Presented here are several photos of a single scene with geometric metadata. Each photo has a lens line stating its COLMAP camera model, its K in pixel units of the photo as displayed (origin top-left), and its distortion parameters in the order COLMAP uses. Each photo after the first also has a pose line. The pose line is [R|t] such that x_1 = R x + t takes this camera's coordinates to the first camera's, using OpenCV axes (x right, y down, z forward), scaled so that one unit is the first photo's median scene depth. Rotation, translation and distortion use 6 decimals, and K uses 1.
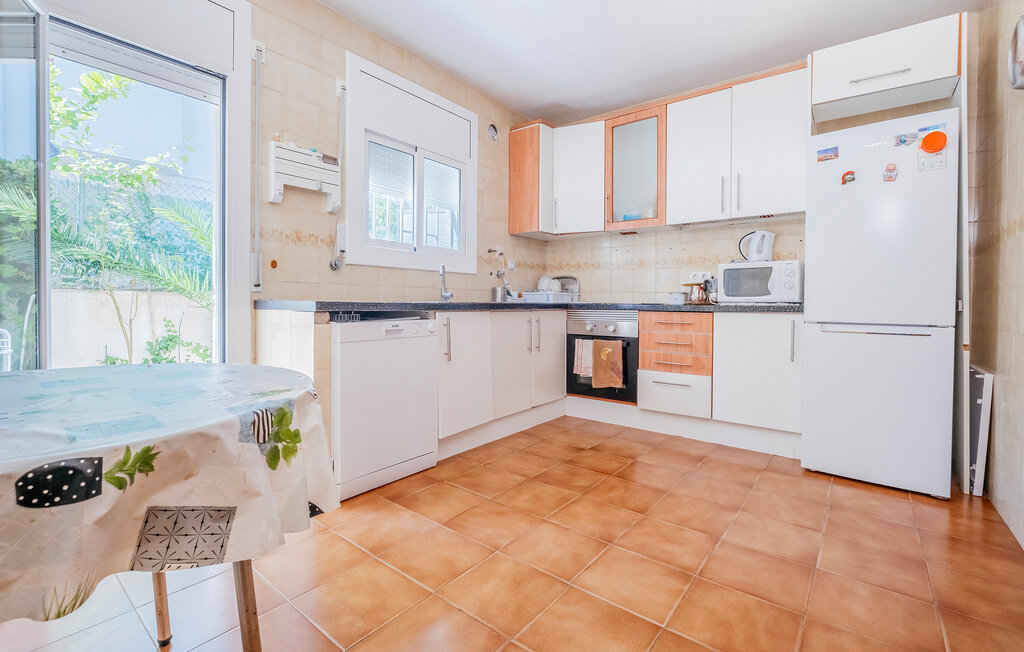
lens RADIAL K [[445.5, 0, 512.0], [0, 445.5, 326.0], [0, 0, 1]] dist [-0.002013, -0.000126]
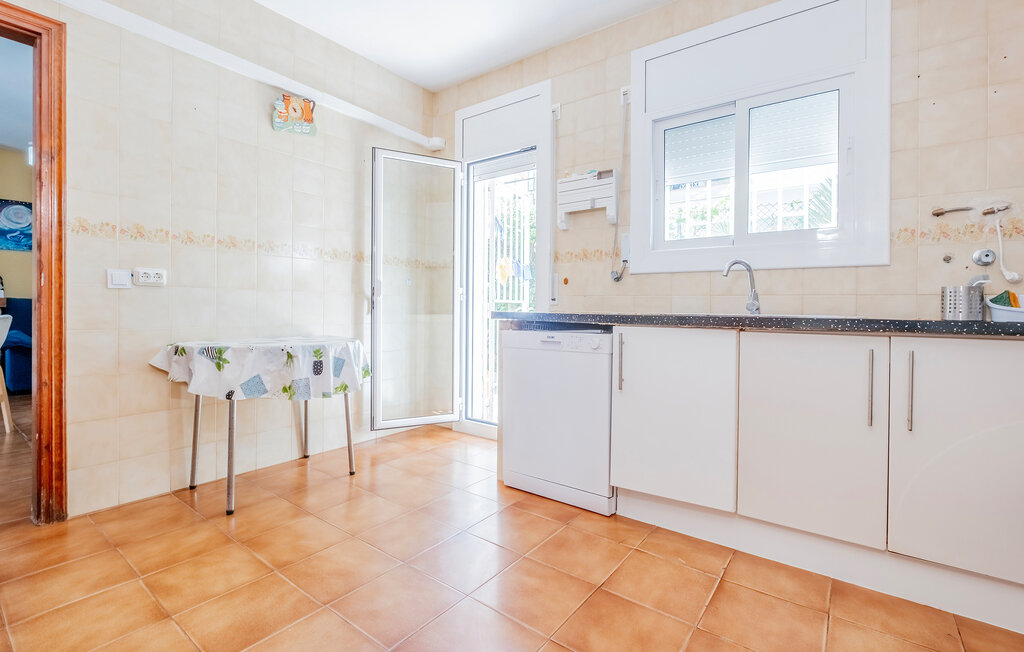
lens RADIAL K [[461.0, 0, 512.0], [0, 461.0, 326.0], [0, 0, 1]] dist [-0.001762, -0.000247]
pose [[0.026921, 0.025814, -0.999304, 0.639987], [-0.071080, 0.997186, 0.023845, -0.036392], [0.997107, 0.070389, 0.028680, 0.770909]]
